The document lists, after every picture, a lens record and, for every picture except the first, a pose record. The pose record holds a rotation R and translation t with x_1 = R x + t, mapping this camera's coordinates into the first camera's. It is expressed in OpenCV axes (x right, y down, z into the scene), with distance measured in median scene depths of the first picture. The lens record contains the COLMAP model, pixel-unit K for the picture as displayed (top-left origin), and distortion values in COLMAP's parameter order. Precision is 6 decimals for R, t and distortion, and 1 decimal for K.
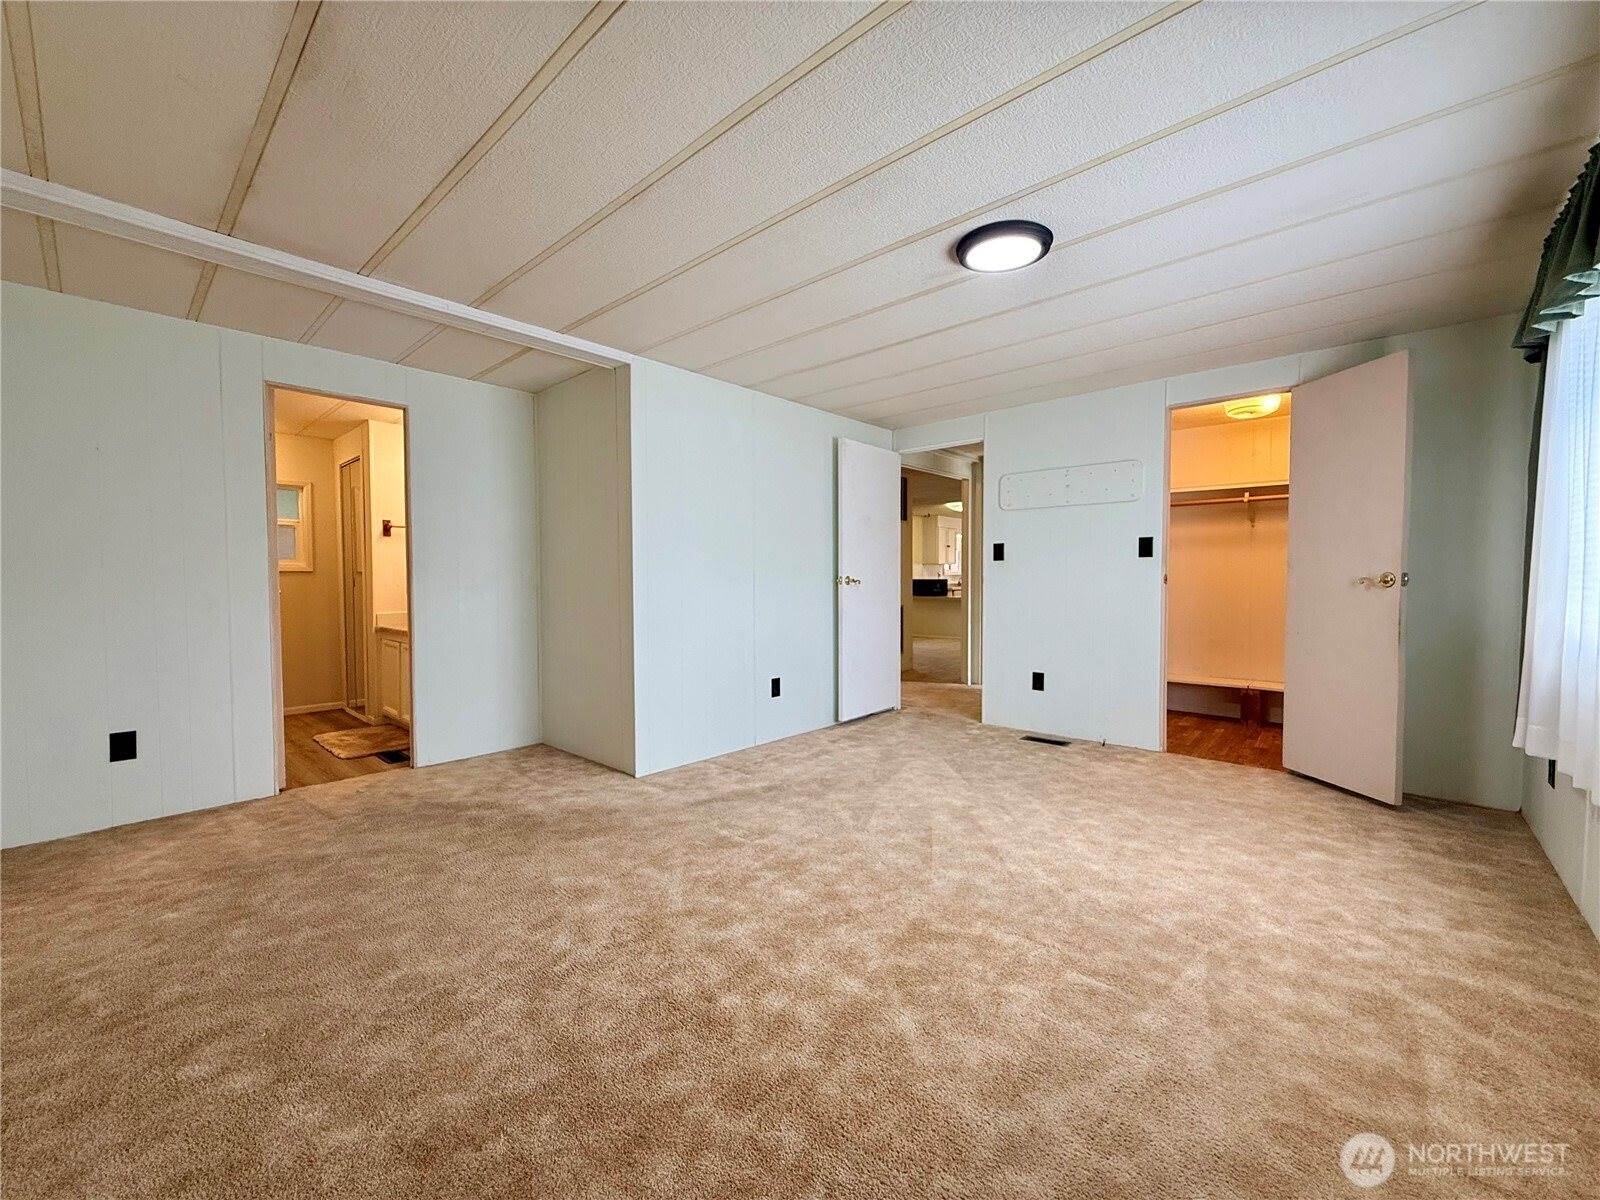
lens RADIAL K [[639.5, 0, 802.1], [0, 639.5, 598.3], [0, 0, 1]] dist [-0.003414, -0.000026]
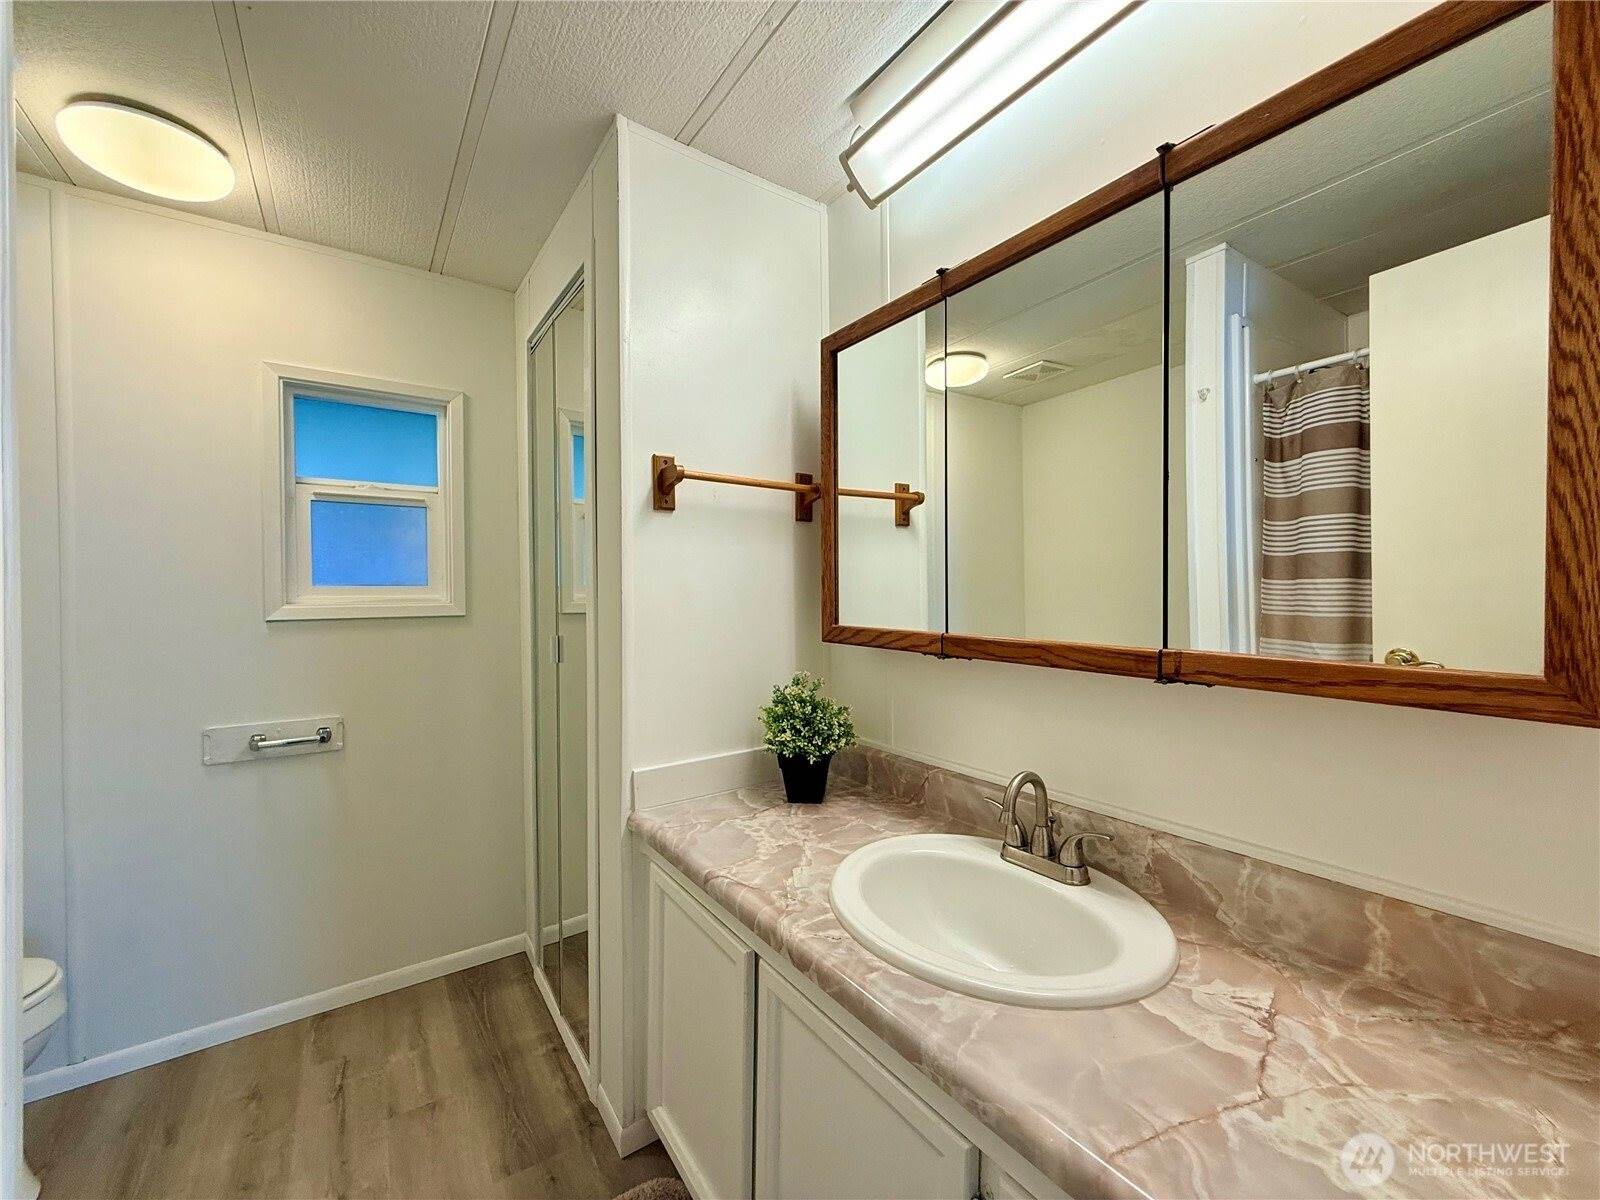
lens RADIAL K [[639.5, 0, 801.5], [0, 639.5, 598.0], [0, 0, 1]] dist [-0.003414, -0.000026]
pose [[0.975760, -0.003767, -0.218813, -0.480028], [-0.003268, 0.999489, -0.031783, -0.042576], [0.218821, 0.031728, 0.975249, 0.664622]]
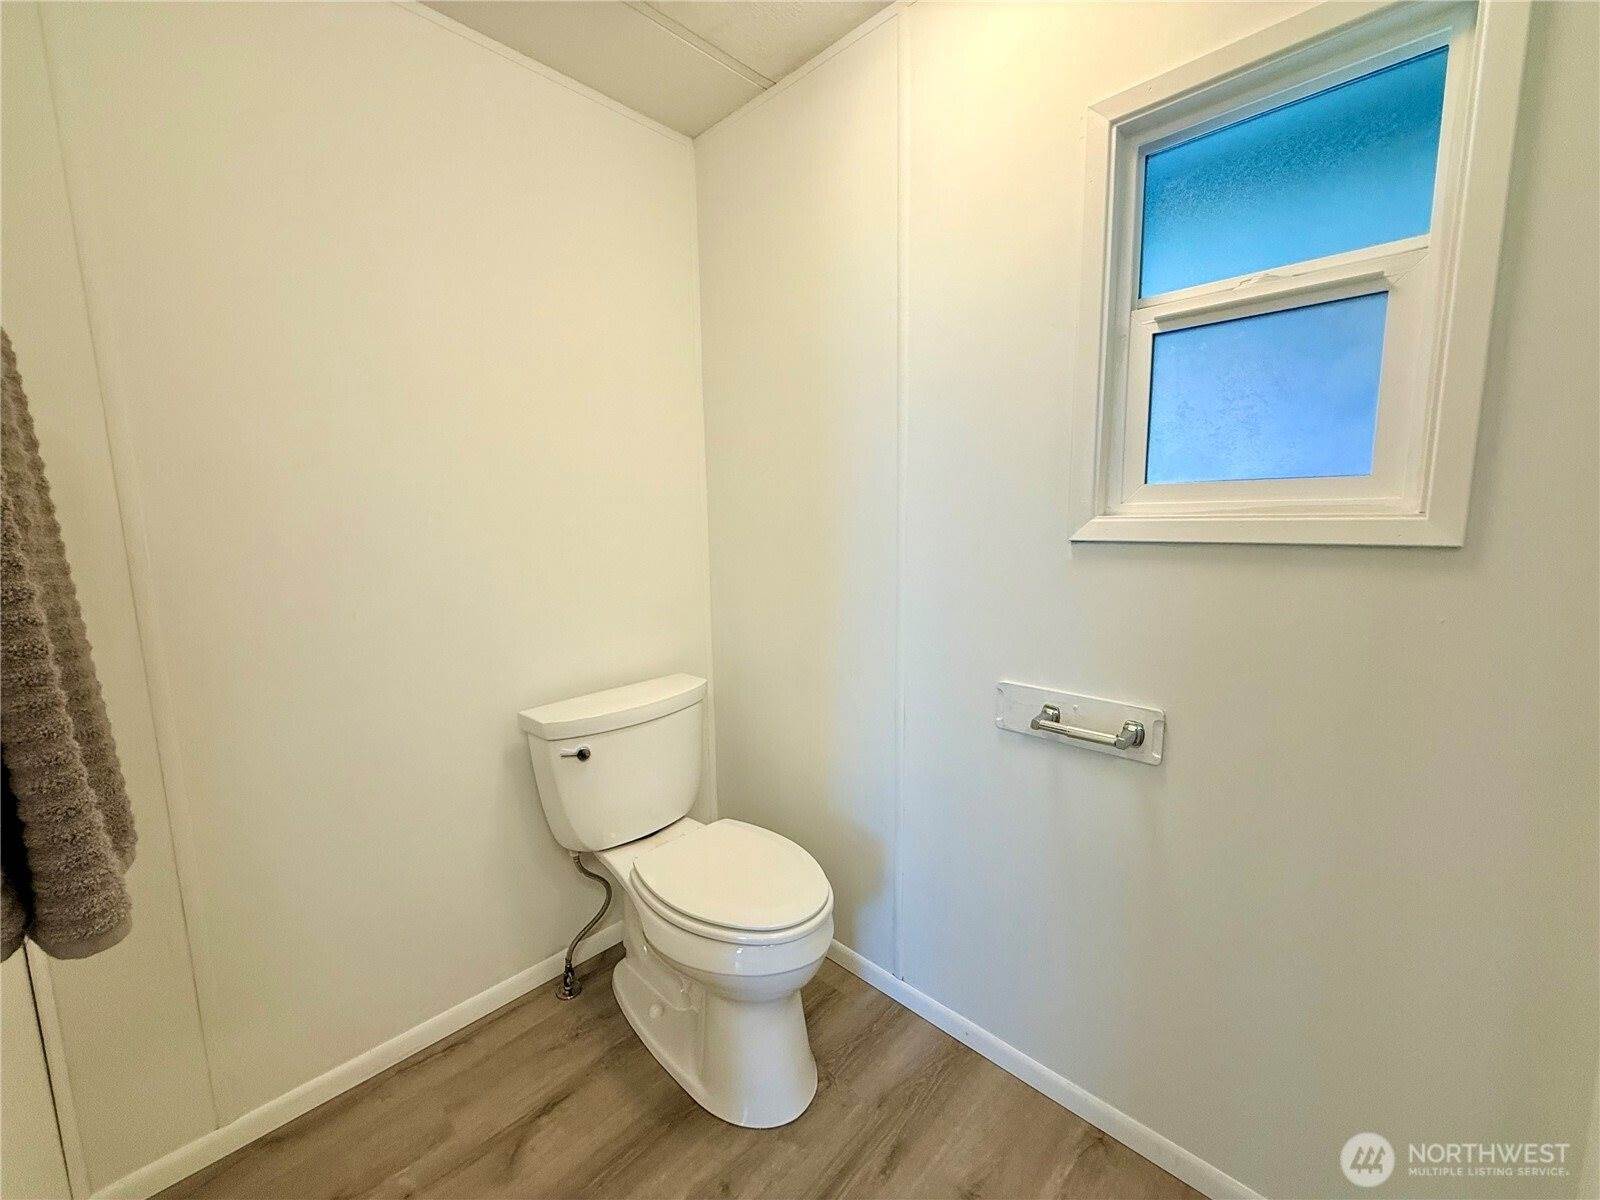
lens RADIAL K [[639.5, 0, 801.4], [0, 639.5, 603.6], [0, 0, 1]] dist [-0.003414, -0.000026]
pose [[-0.040724, 0.137438, -0.989673, -0.622786], [-0.029545, 0.989896, 0.138685, -0.047289], [0.998734, 0.034887, -0.036252, 0.874277]]
